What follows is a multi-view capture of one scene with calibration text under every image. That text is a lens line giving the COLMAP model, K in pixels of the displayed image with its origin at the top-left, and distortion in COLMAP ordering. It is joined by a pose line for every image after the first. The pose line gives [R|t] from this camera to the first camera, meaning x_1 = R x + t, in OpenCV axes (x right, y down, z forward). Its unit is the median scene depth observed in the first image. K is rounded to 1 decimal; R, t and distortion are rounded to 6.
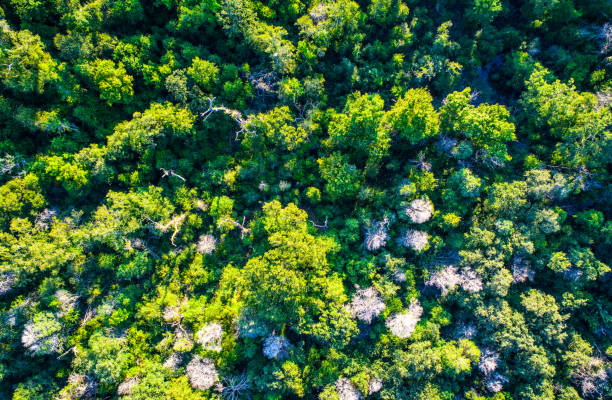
lens RADIAL K [[416.0, 0, 303.6], [0, 416.0, 200.0], [0, 0, 1]] dist [0.003574, 0.003116]
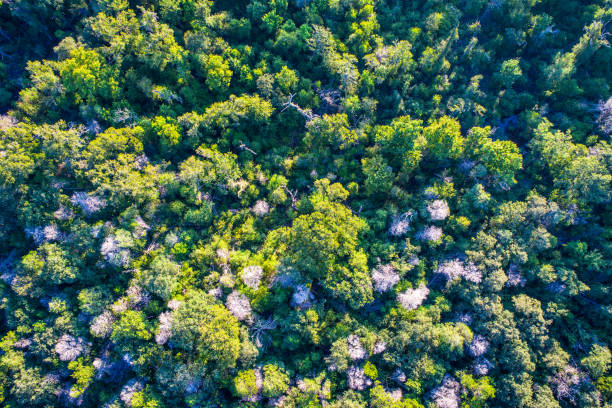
lens RADIAL K [[415.4, 0, 305.2], [0, 415.4, 204.3], [0, 0, 1]] dist [-0.000857, 0.005591]
pose [[0.980959, 0.191438, -0.032735, -0.069437], [-0.194208, 0.965302, -0.174575, 0.291850], [-0.001821, 0.177608, 0.984100, -0.208755]]
